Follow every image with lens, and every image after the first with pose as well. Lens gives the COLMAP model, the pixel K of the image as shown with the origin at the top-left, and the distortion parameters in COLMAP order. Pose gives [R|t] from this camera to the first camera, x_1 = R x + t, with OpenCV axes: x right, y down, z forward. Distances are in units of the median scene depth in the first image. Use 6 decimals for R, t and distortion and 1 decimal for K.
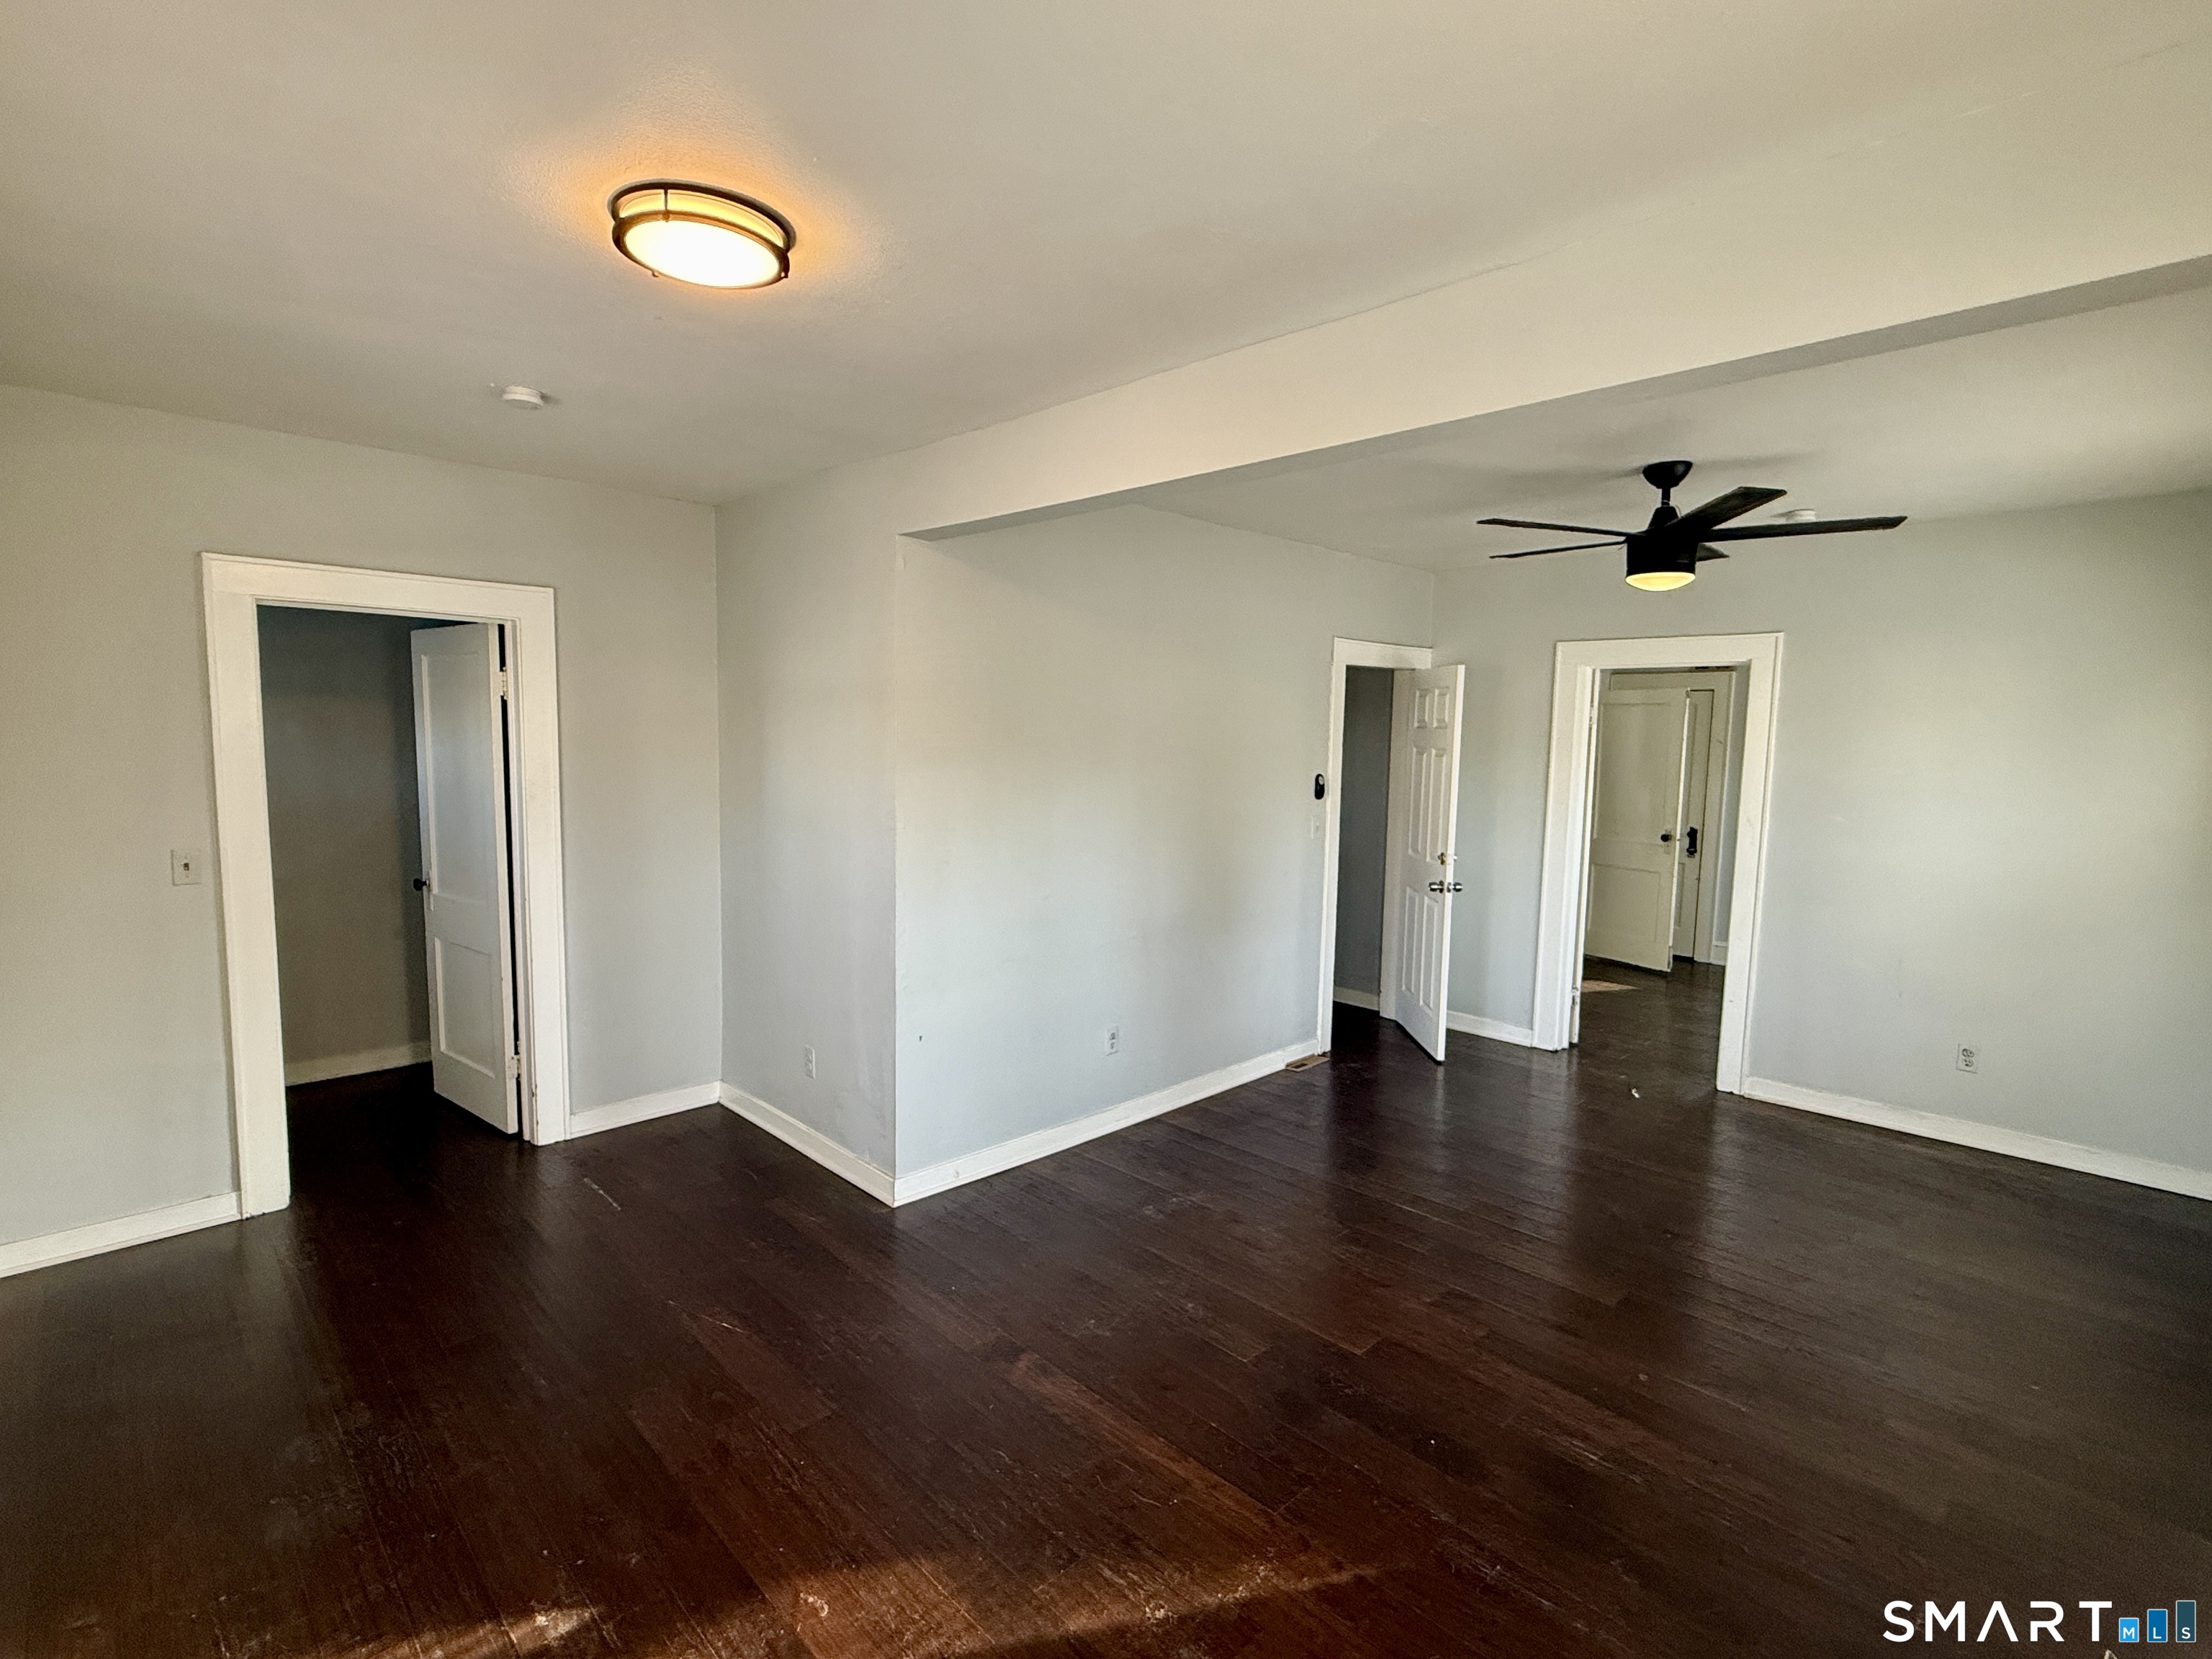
lens RADIAL K [[1040.5, 0, 1106.0], [0, 1040.5, 829.5], [0, 0, 1]] dist [-0.016003, 0.000006]
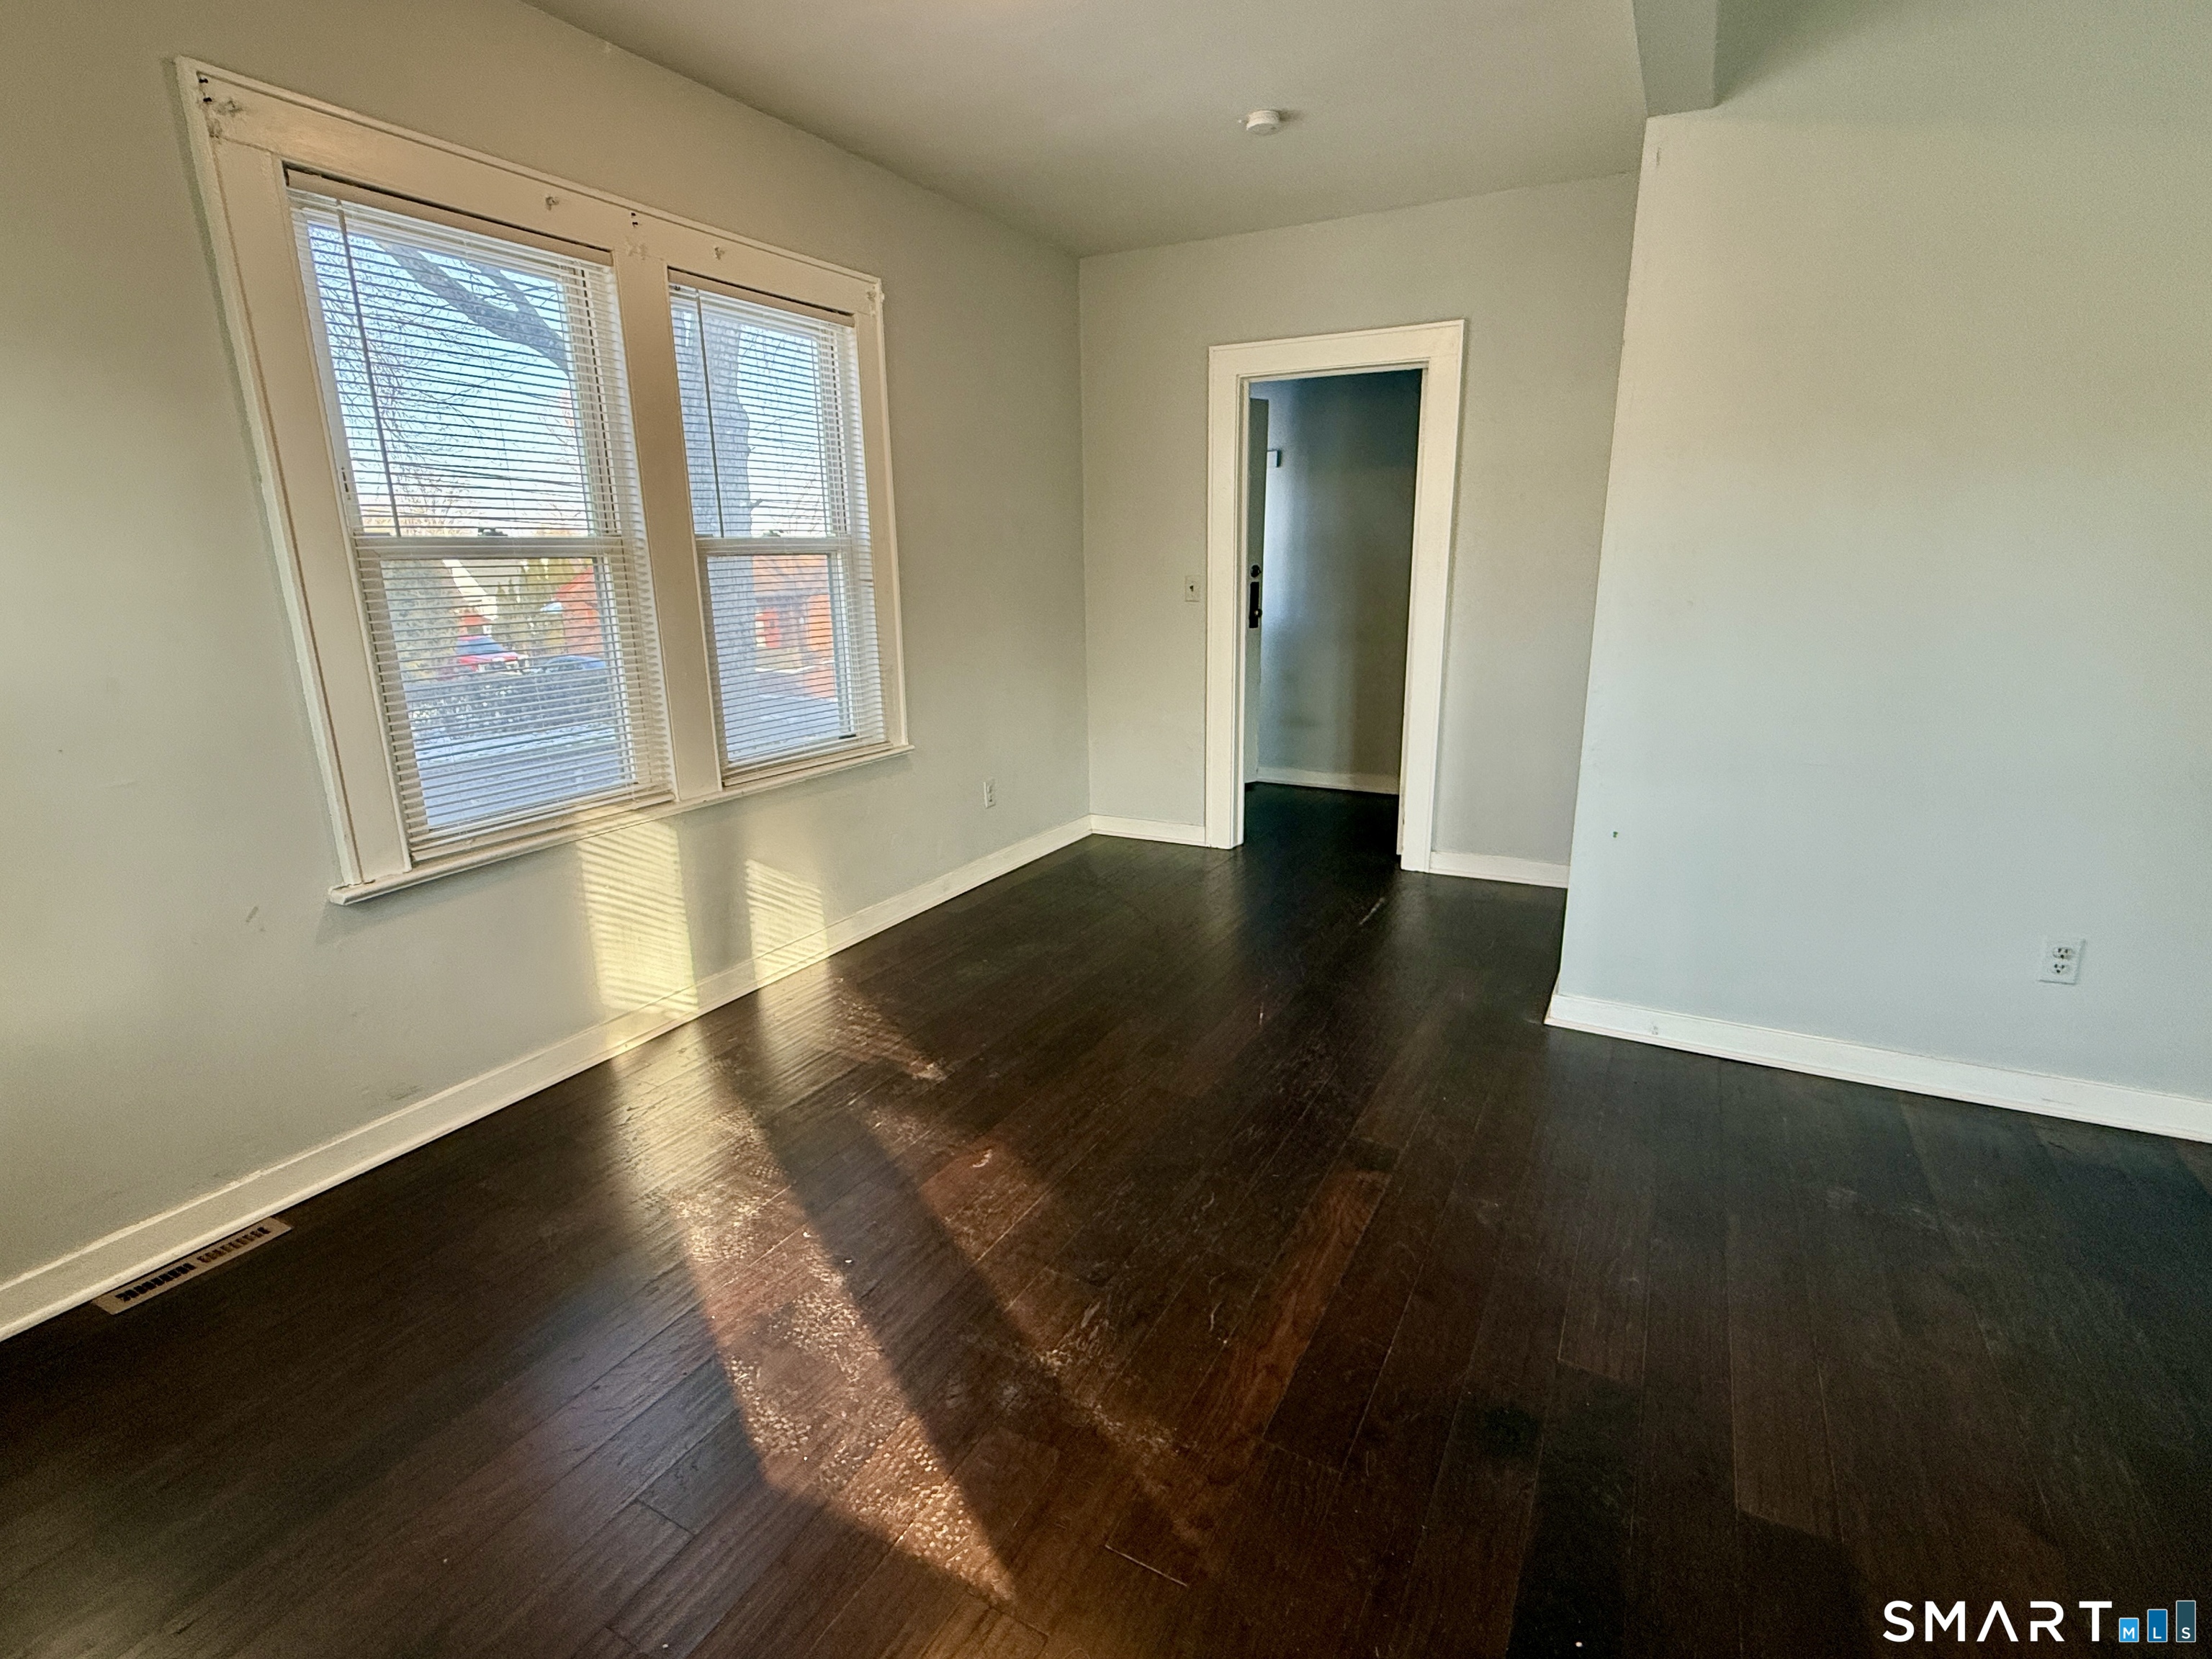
lens RADIAL K [[1041.4, 0, 1106.0], [0, 1041.4, 829.5], [0, 0, 1]] dist [0.001024, 0.000088]
pose [[0.313275, 0.223110, -0.923082, 0.559085], [-0.066529, 0.974779, 0.213027, 0.075859], [0.947329, -0.005325, 0.320217, 0.524234]]
